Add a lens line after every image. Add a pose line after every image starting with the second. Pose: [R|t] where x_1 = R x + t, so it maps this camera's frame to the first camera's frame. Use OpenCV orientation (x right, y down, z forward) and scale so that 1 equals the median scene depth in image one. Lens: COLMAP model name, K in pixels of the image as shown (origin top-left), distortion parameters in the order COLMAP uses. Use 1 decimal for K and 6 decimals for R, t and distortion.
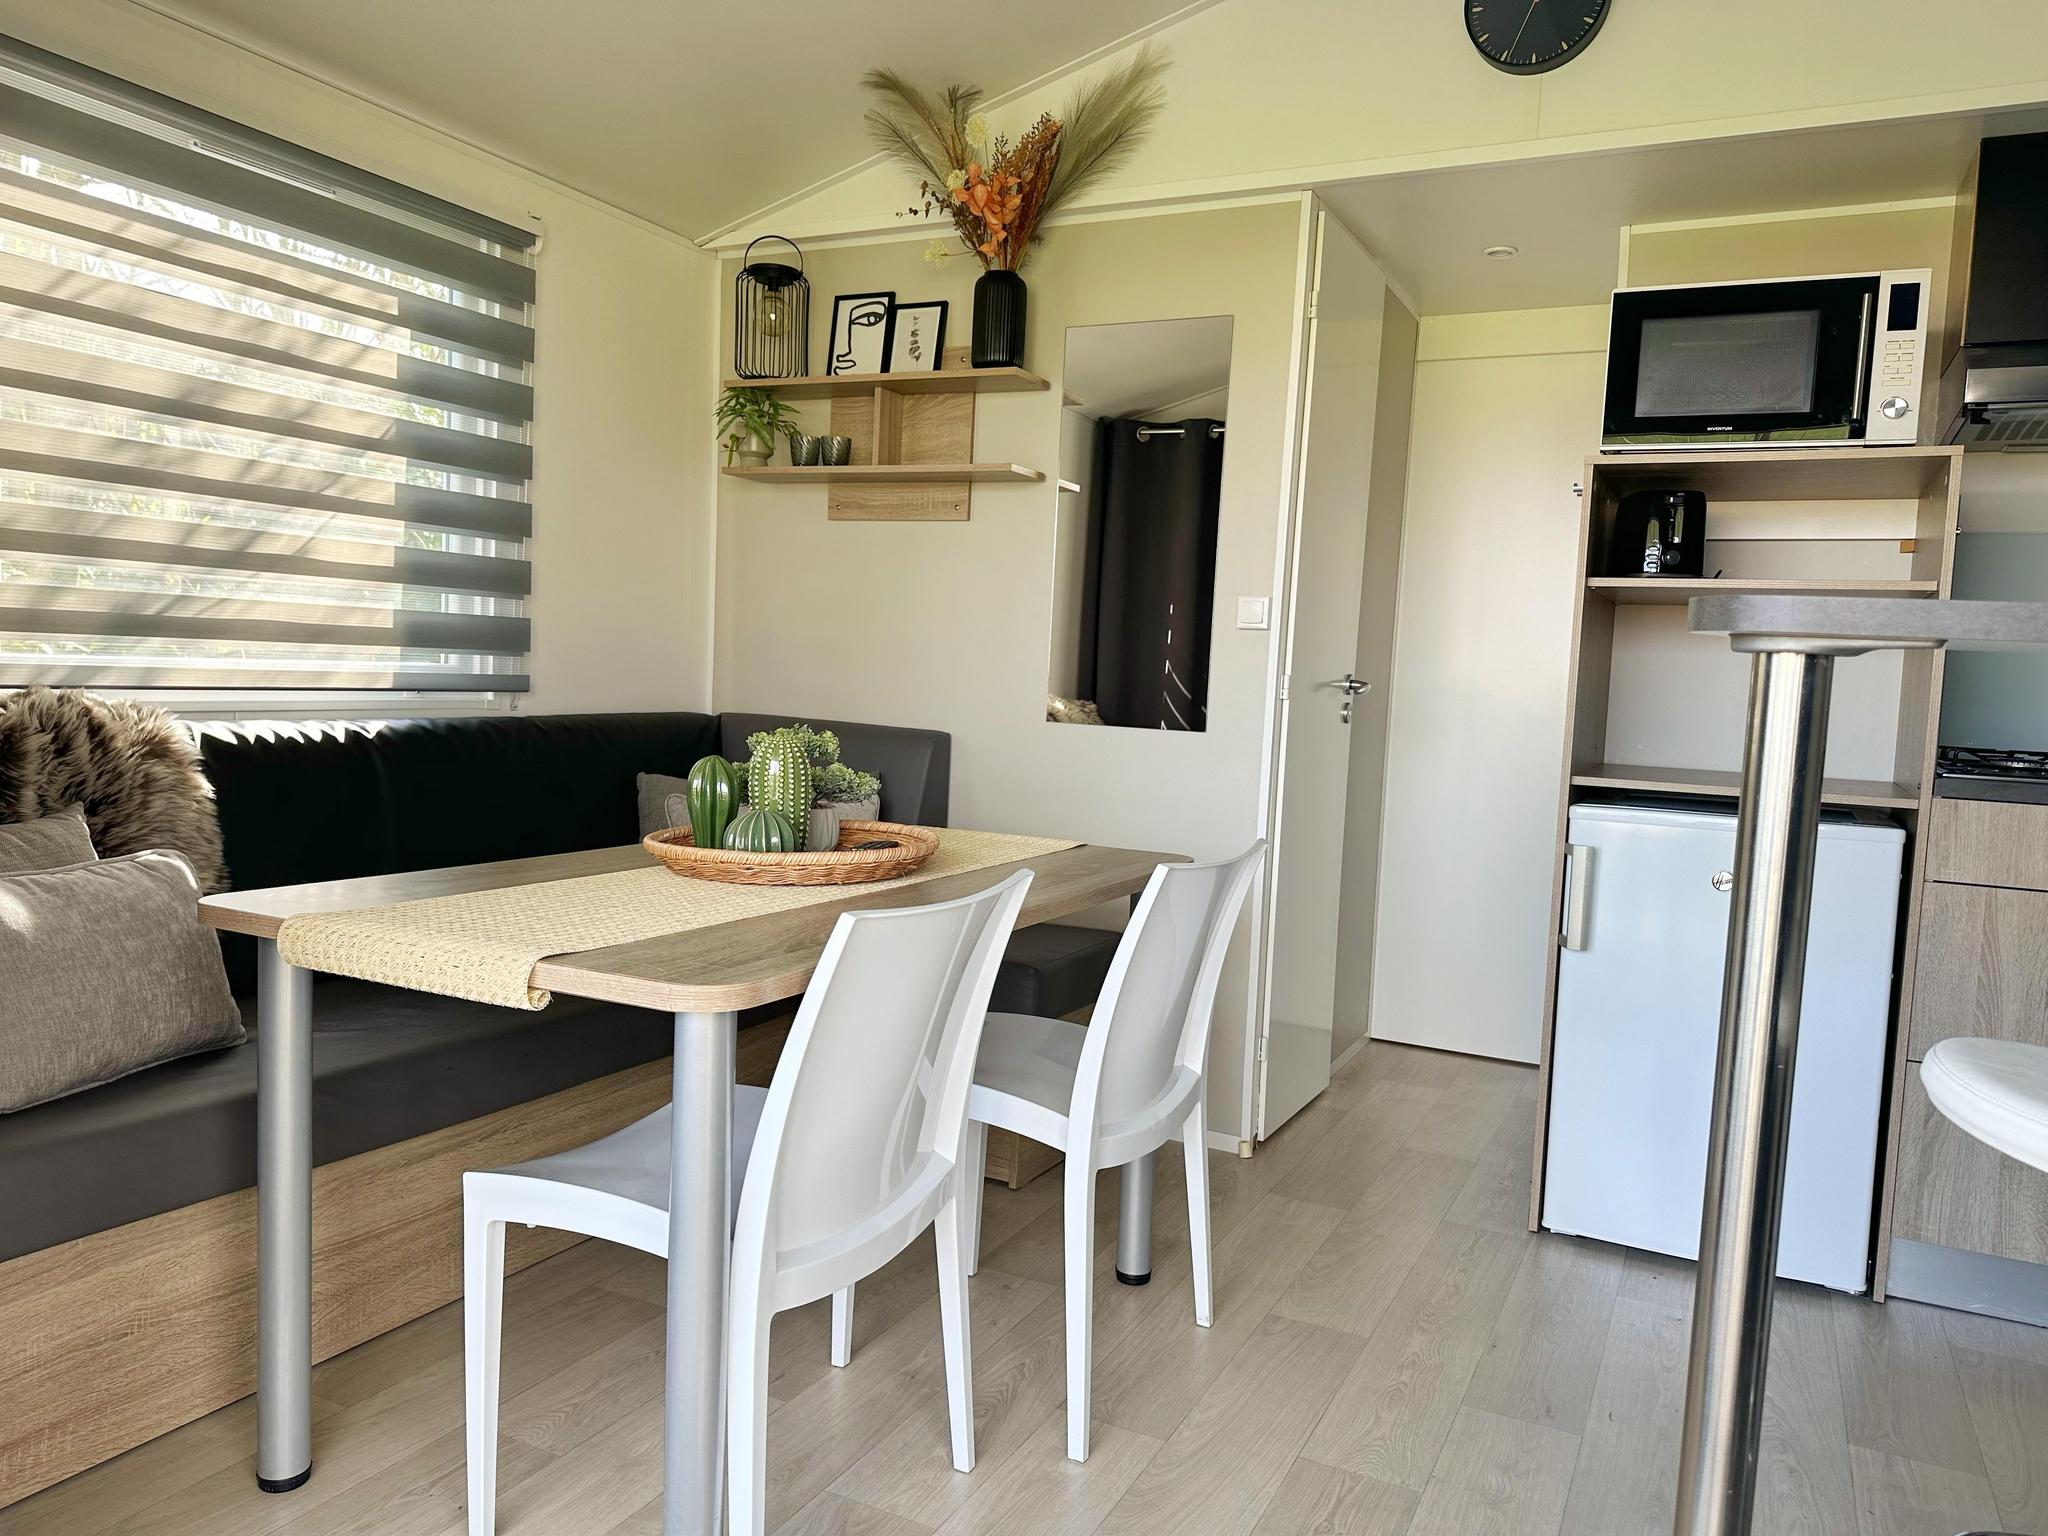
lens RADIAL K [[1444.5, 0, 1029.0], [0, 1444.5, 788.2], [0, 0, 1]] dist [0.069273, -0.103465]
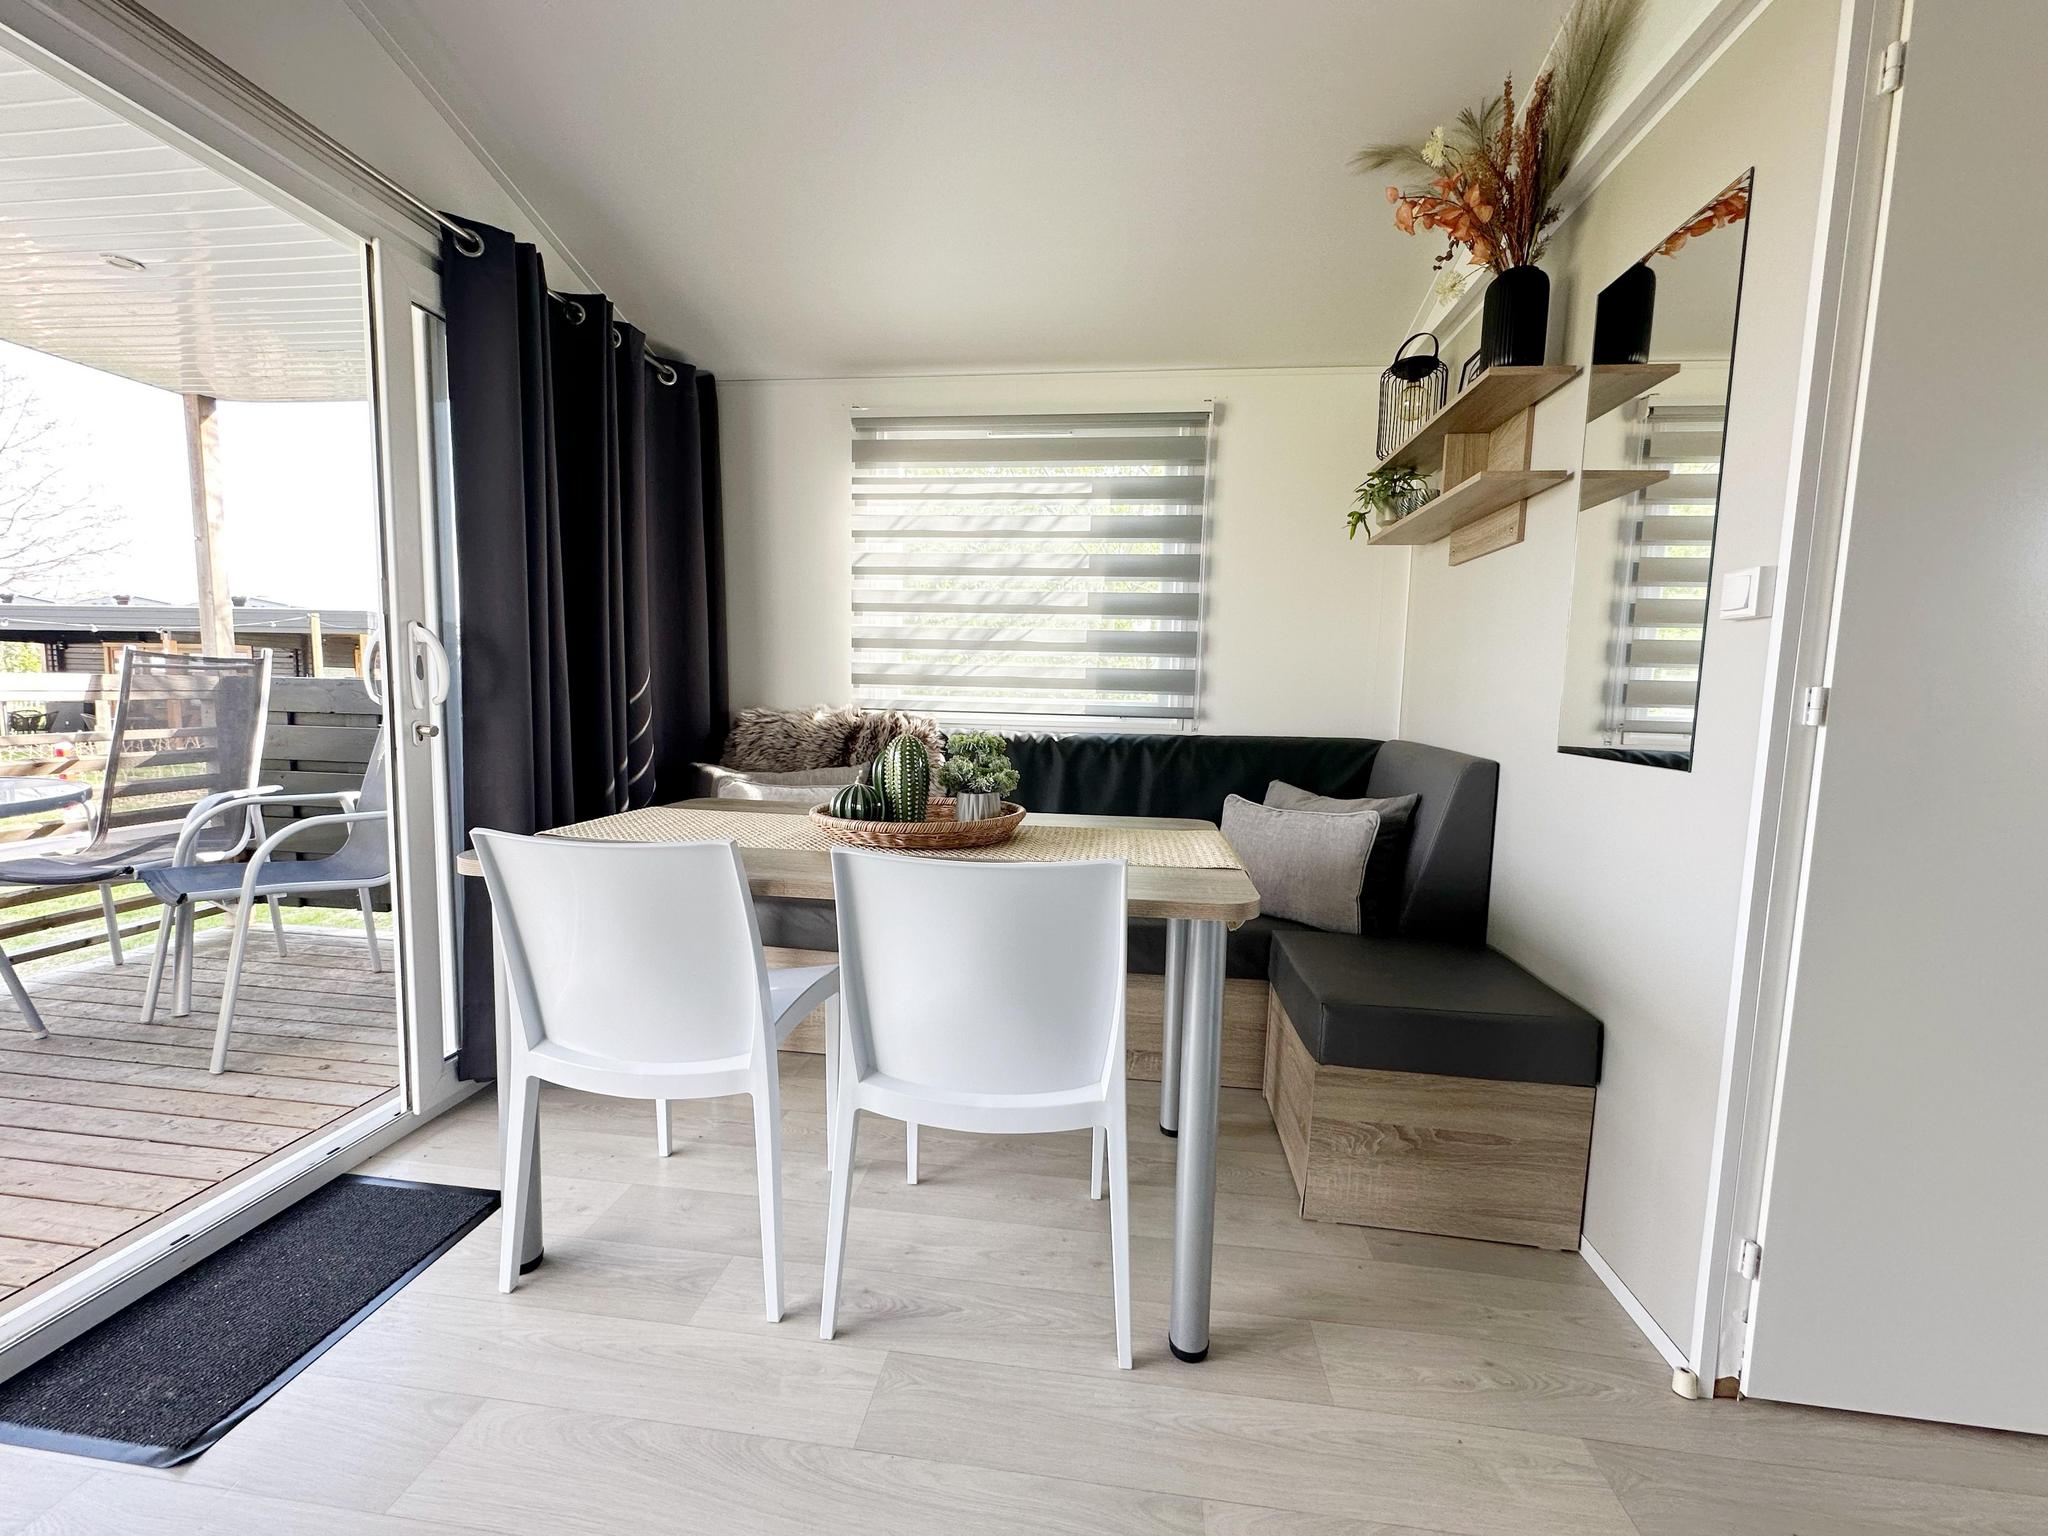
lens RADIAL K [[822.5, 0, 1024.0], [0, 822.5, 768.0], [0, 0, 1]] dist [0.000938, 0.000064]
pose [[0.338454, 0.055109, -0.939368, 0.454409], [-0.086261, 0.995897, 0.027345, -0.026967], [0.937021, 0.071775, 0.341819, 0.630466]]
